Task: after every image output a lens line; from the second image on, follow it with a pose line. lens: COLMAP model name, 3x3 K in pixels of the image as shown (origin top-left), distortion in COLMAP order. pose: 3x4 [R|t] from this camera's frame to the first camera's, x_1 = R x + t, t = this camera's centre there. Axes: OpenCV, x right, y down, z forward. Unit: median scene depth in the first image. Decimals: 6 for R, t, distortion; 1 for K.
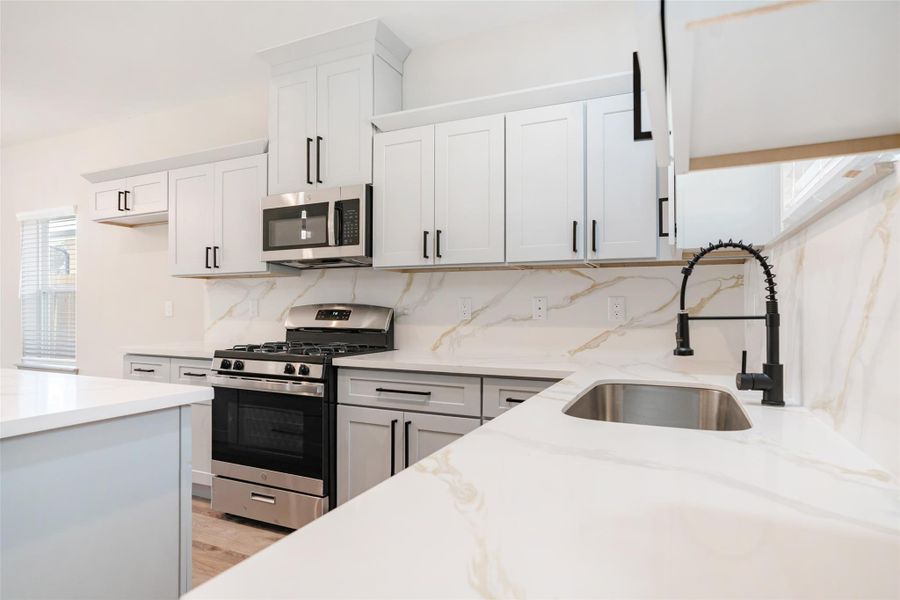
lens RADIAL K [[497.3, 0, 450.0], [0, 497.3, 300.0], [0, 0, 1]] dist [-0.031185, 0.000296]
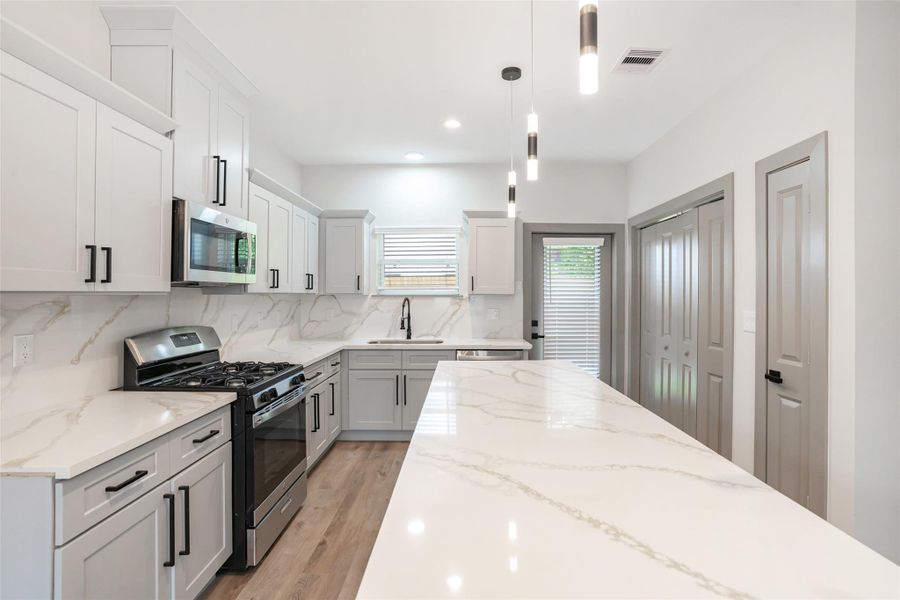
lens RADIAL K [[441.3, 0, 466.5], [0, 441.3, 289.4], [0, 0, 1]] dist [-0.094057, 0.043881]
pose [[-0.415939, 0.005750, 0.909374, -1.284156], [-0.021040, 0.999651, -0.015944, -0.067182], [-0.909149, -0.025765, -0.415673, 0.936518]]
